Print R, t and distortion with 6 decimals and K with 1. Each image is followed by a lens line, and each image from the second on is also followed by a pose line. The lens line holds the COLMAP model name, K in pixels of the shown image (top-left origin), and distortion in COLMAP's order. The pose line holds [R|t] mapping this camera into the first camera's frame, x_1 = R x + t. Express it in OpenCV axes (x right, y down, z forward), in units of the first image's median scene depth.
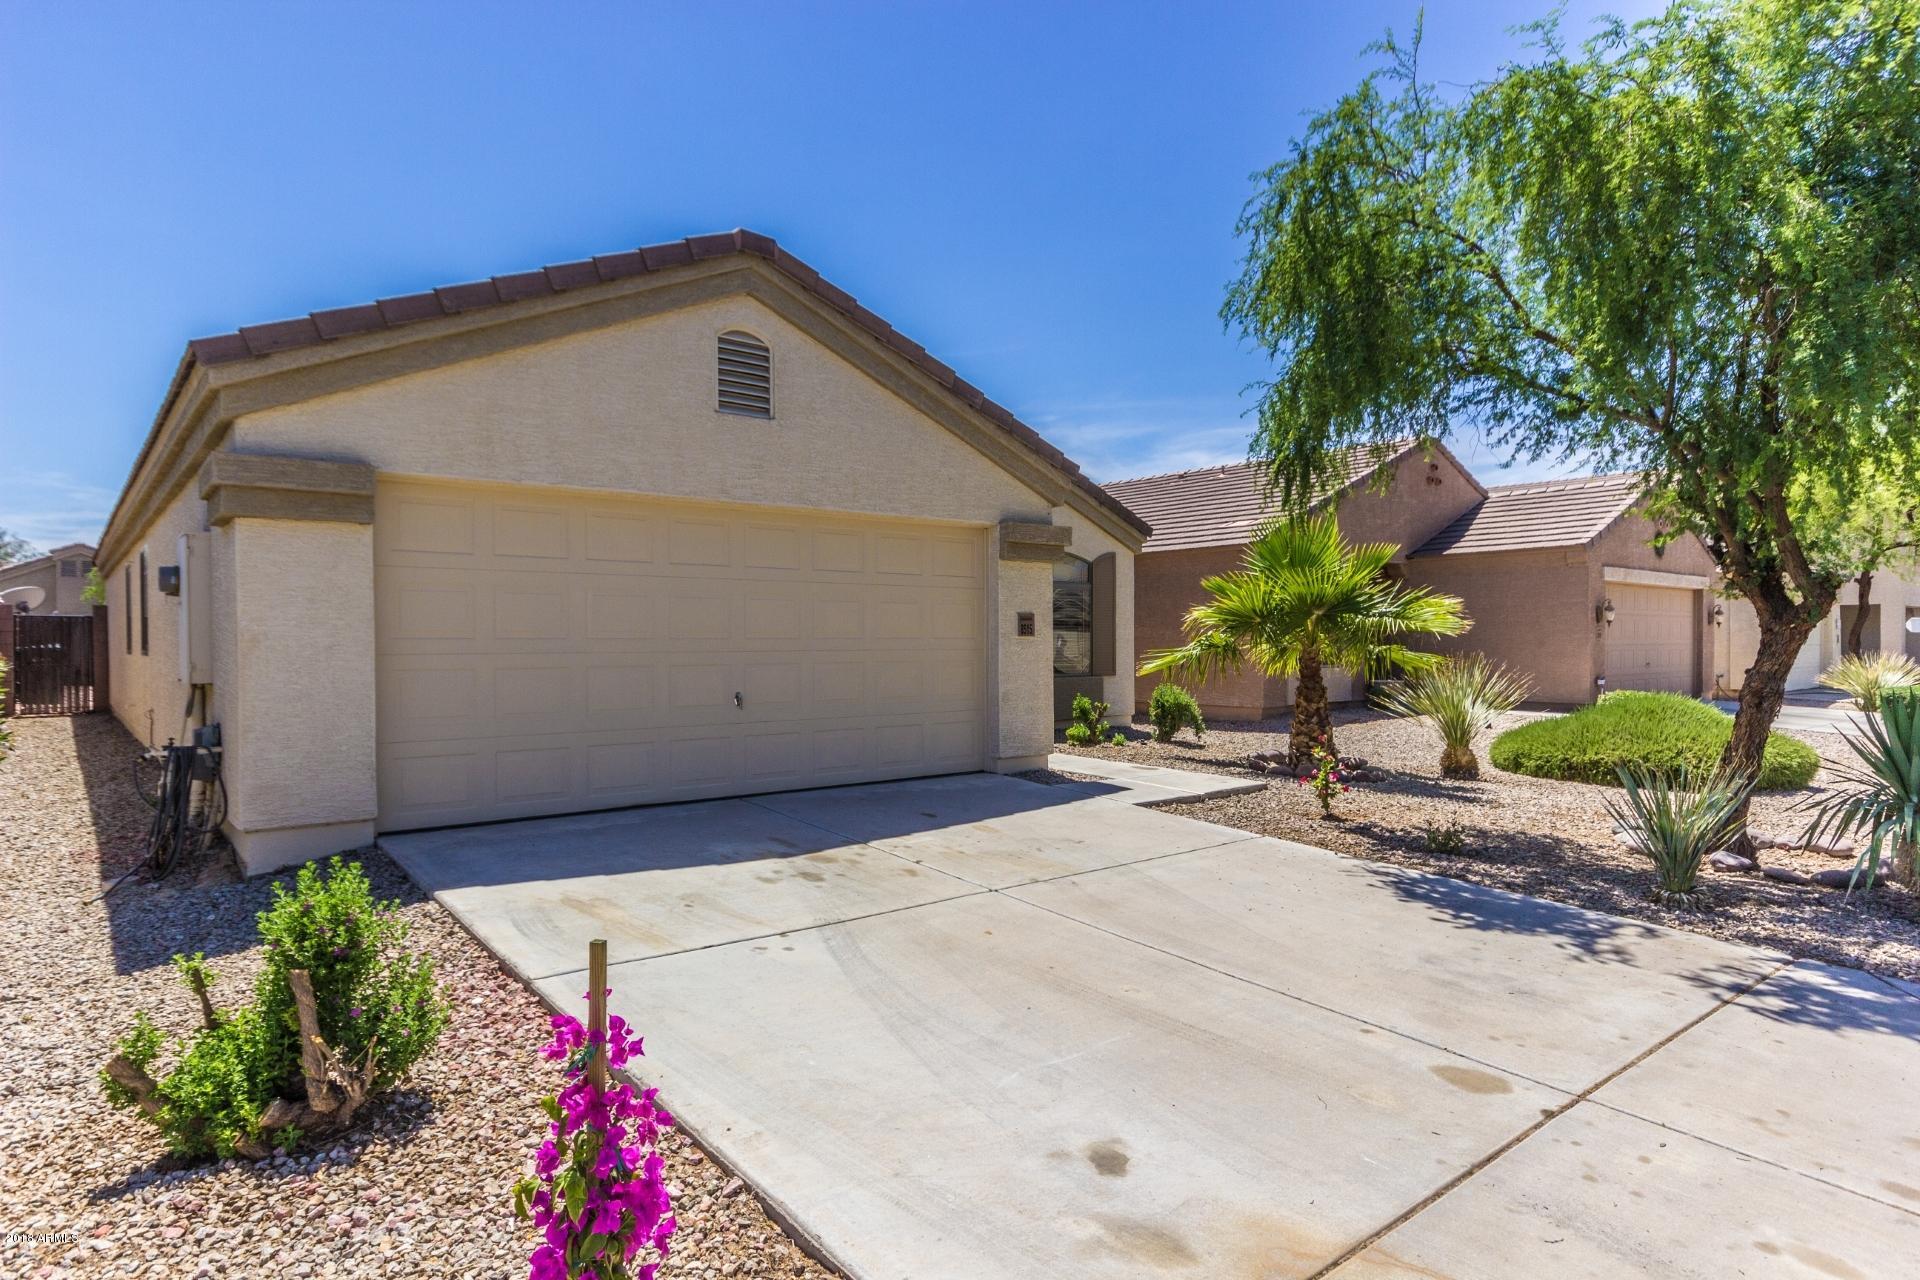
lens RADIAL K [[1127.6, 0, 960.0], [0, 1127.6, 640.0], [0, 0, 1]] dist [-0.004770, 0.001252]
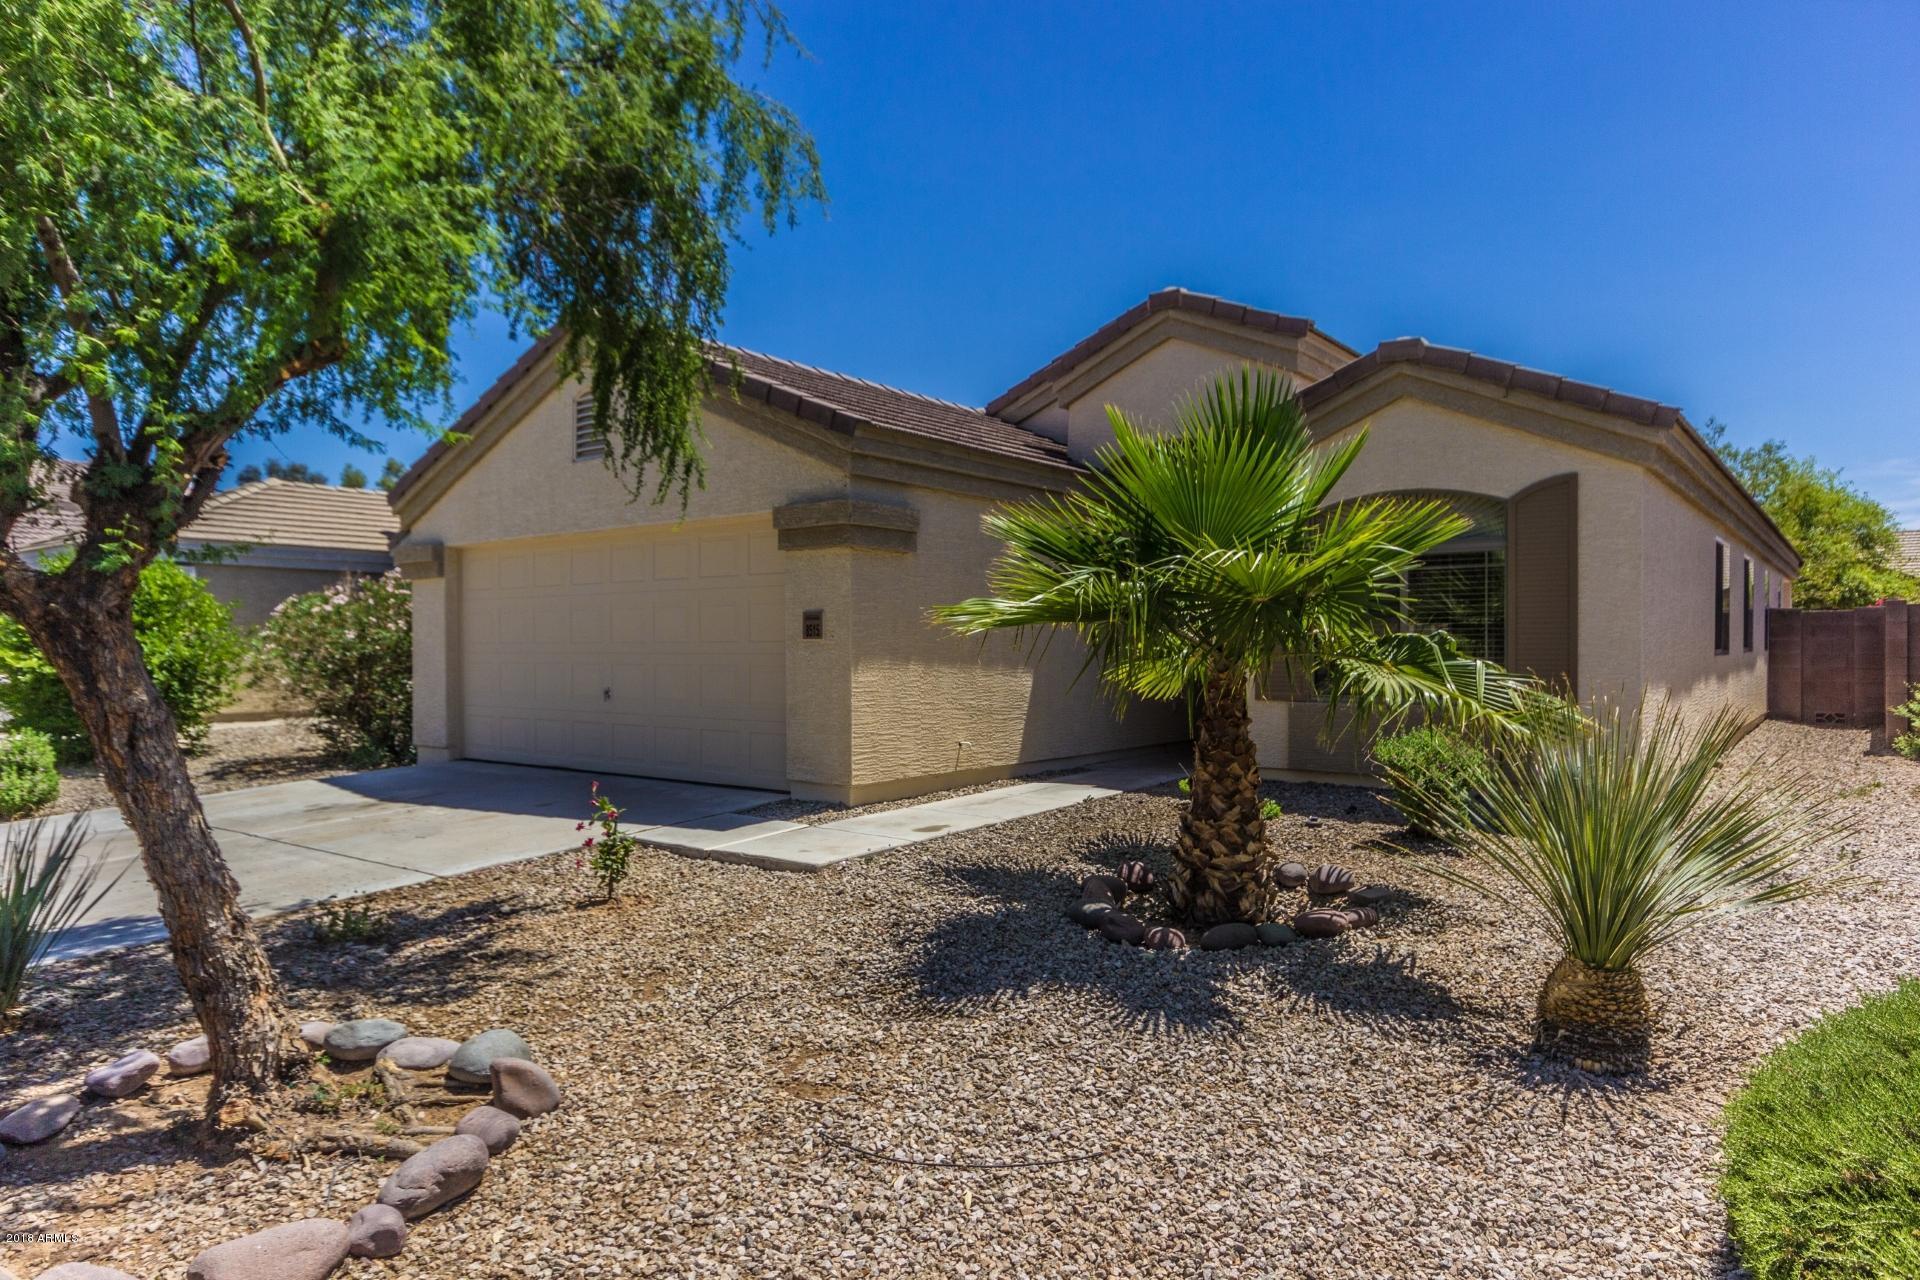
lens RADIAL K [[1179.4, 0, 960.0], [0, 1179.4, 640.0], [0, 0, 1]] dist [0.000971, 0.000350]
pose [[0.203739, -0.007170, -0.978999, 0.940712], [-0.000256, 0.999973, -0.007377, 0.004004], [0.979025, 0.001753, 0.203731, 0.941348]]
